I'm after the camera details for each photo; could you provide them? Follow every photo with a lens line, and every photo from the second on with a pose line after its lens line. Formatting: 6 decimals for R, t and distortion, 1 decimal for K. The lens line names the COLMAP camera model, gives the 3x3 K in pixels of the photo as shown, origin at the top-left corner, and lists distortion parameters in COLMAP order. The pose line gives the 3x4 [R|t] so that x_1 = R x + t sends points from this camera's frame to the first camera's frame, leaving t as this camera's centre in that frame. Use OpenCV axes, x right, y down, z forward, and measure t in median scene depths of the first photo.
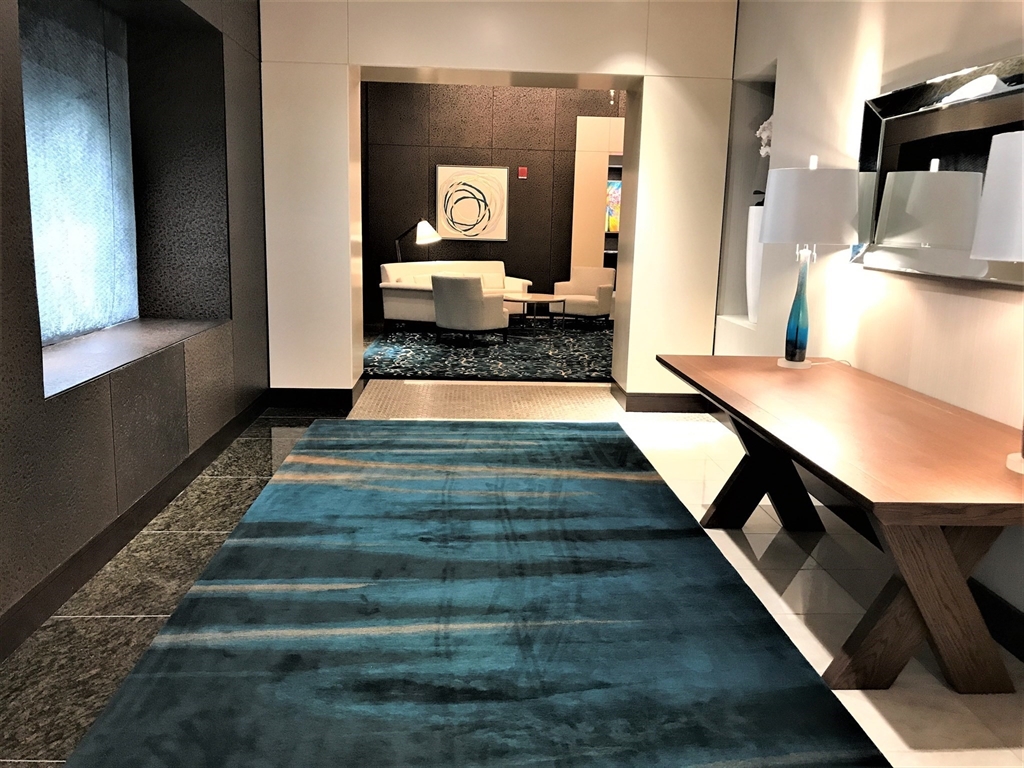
lens RADIAL K [[839.6, 0, 512.6], [0, 839.6, 385.0], [0, 0, 1]] dist [-0.014278, 0.002630]
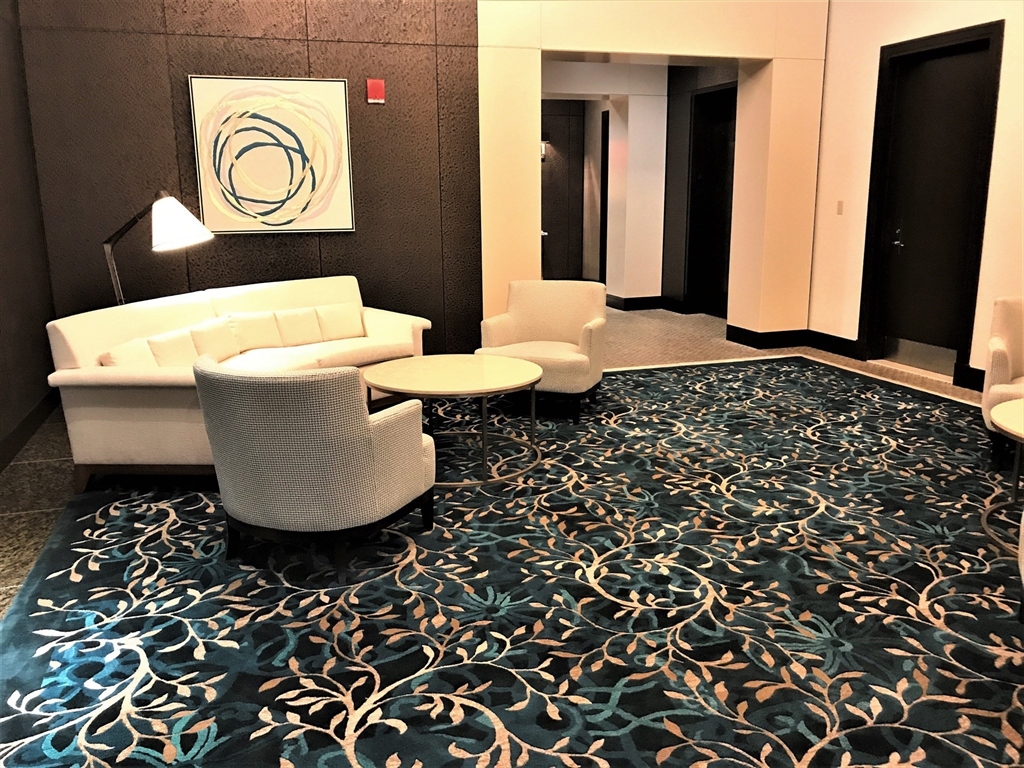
lens RADIAL K [[839.6, 0, 513.6], [0, 839.6, 382.4], [0, 0, 1]] dist [-0.014278, 0.002630]
pose [[0.966956, -0.090214, 0.238446, -0.042343], [0.082540, 0.995703, 0.041995, -0.097522], [-0.241210, -0.020926, 0.970247, 0.503541]]
